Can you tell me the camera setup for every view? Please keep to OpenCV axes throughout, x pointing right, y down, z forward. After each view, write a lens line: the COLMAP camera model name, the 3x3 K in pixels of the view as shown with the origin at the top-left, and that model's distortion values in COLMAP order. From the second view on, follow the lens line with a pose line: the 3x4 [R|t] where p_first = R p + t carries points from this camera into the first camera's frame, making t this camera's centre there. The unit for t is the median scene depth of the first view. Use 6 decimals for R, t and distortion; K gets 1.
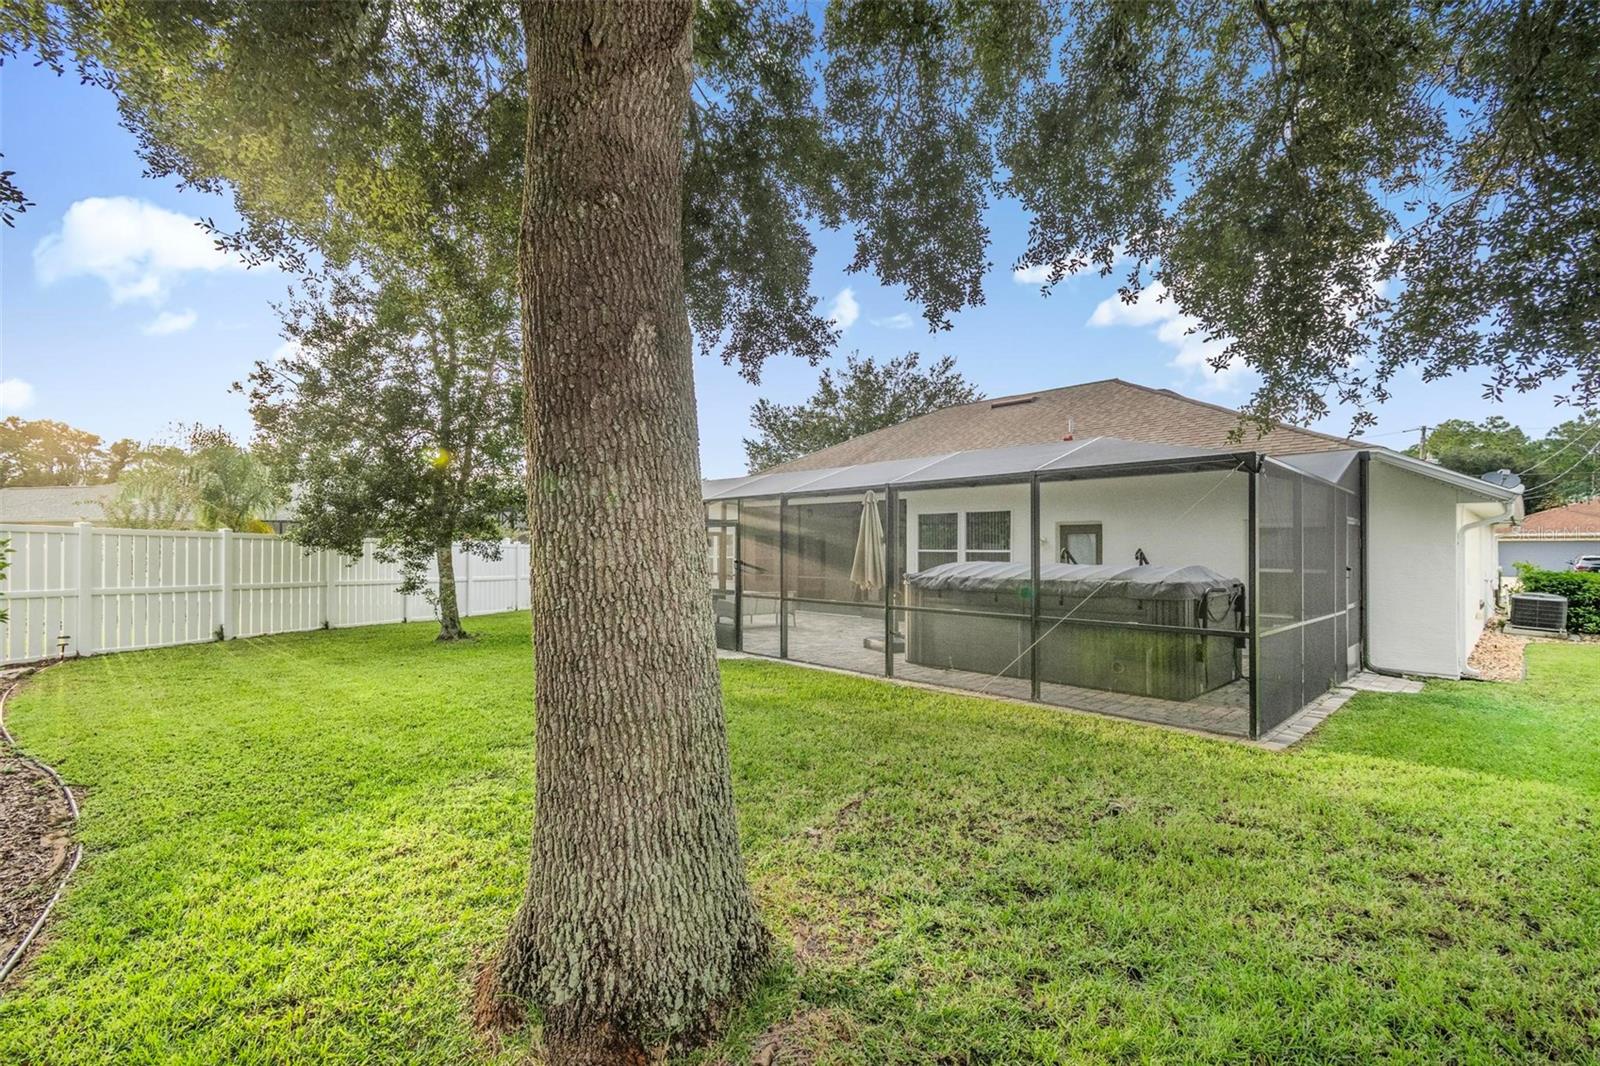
lens RADIAL K [[719.9, 0, 801.1], [0, 719.9, 534.7], [0, 0, 1]] dist [0.001592, 0.000055]
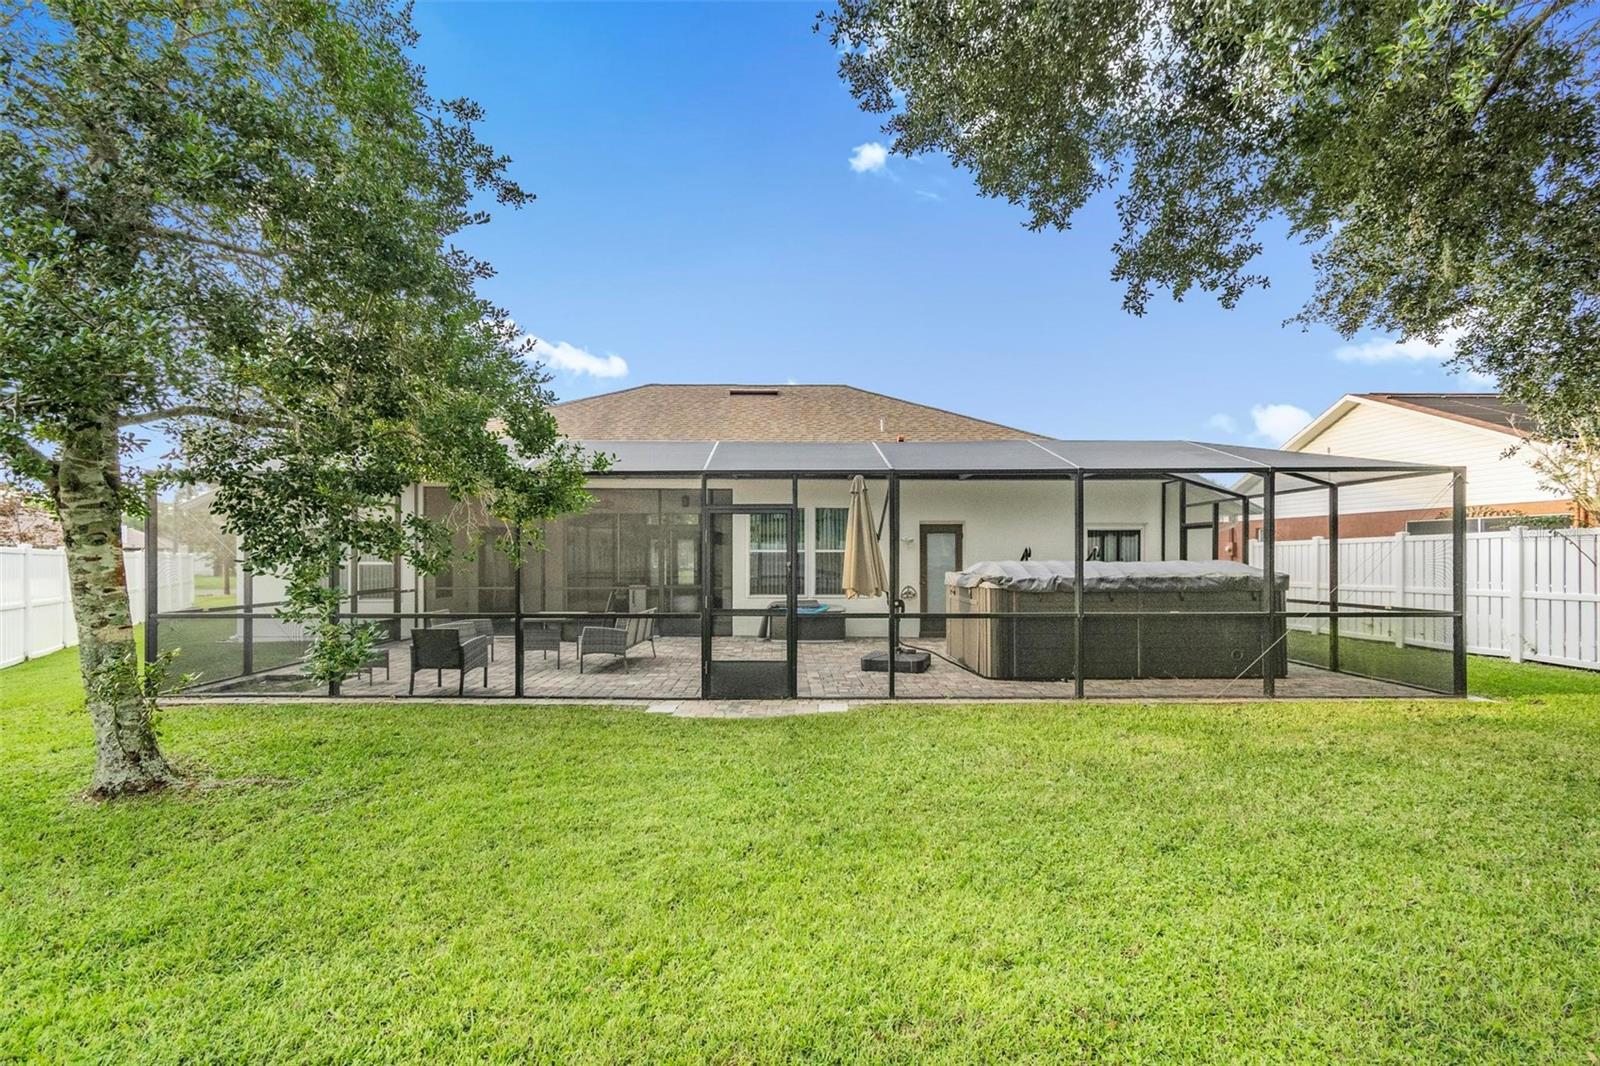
lens RADIAL K [[719.9, 0, 800.2], [0, 719.9, 540.0], [0, 0, 1]] dist [0.001592, 0.000055]
pose [[0.677691, 0.005705, 0.735325, -0.505468], [-0.009890, 0.999950, 0.001357, 0.009356], [-0.735280, -0.008192, 0.677713, 0.461089]]
